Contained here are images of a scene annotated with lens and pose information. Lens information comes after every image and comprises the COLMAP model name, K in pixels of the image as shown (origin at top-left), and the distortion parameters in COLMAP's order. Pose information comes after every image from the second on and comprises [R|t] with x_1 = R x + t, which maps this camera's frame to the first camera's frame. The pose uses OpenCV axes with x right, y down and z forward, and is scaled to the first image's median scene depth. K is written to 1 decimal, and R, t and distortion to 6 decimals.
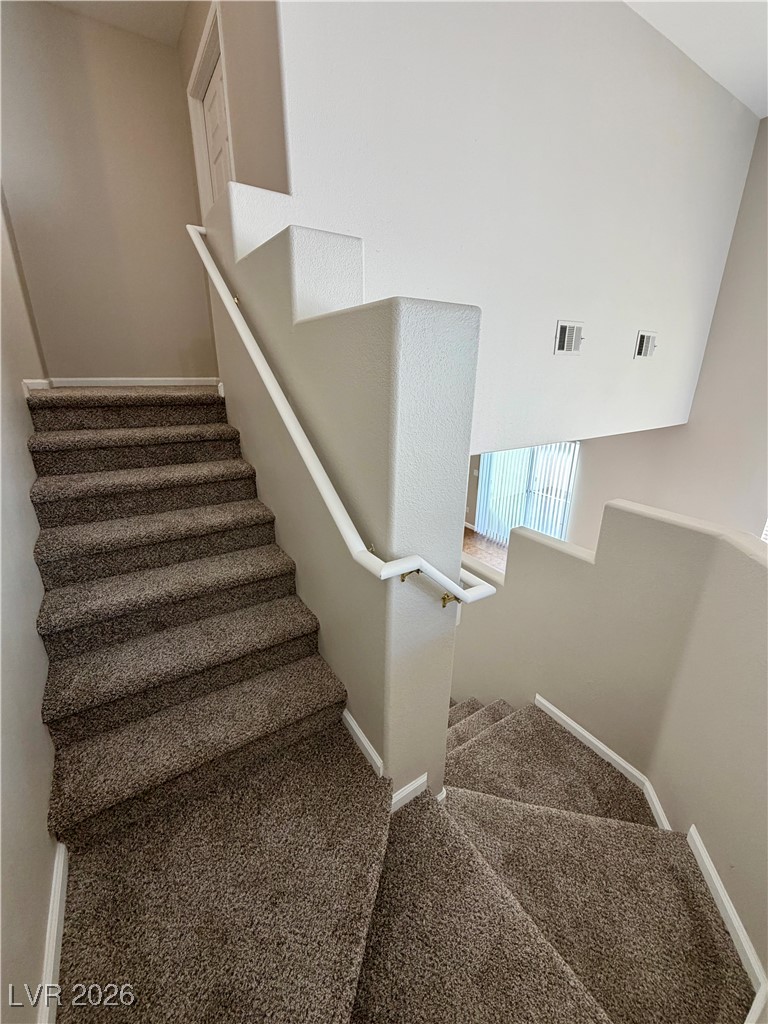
lens RADIAL K [[408.7, 0, 384.4], [0, 408.7, 510.2], [0, 0, 1]] dist [0.000797, -0.000199]
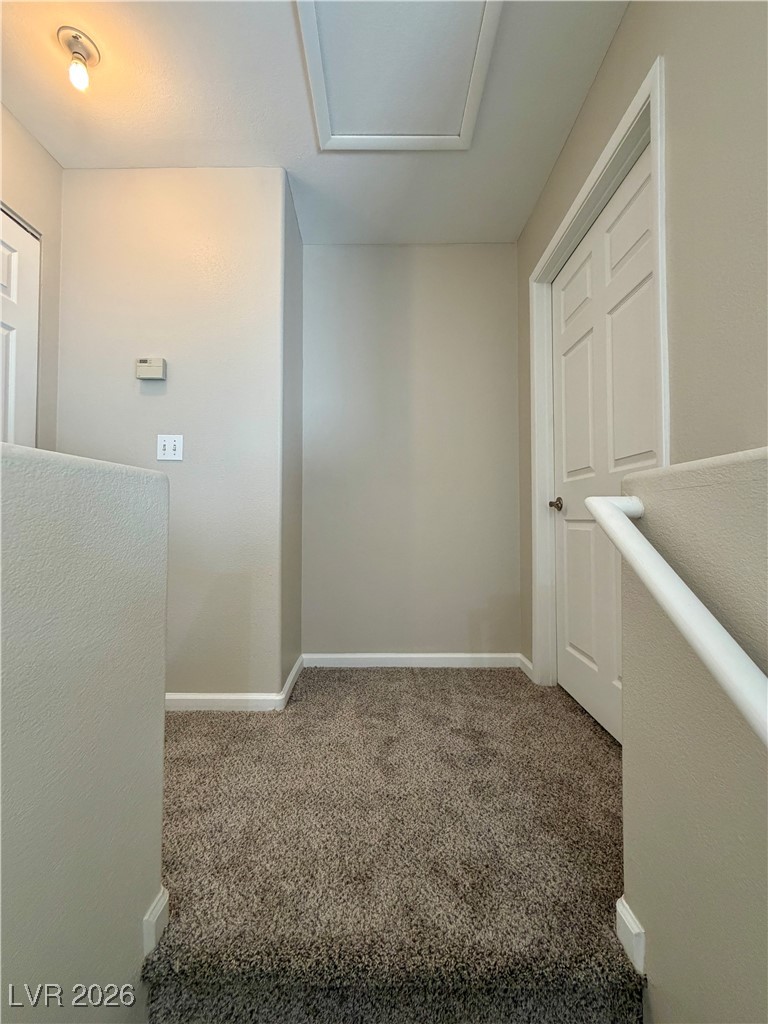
lens RADIAL K [[408.7, 0, 384.4], [0, 408.7, 510.2], [0, 0, 1]] dist [0.000797, -0.000199]
pose [[0.840998, -0.006724, -0.540996, -0.326252], [-0.177097, 0.941417, -0.287004, -0.404301], [0.511233, 0.337178, 0.790539, 0.455803]]
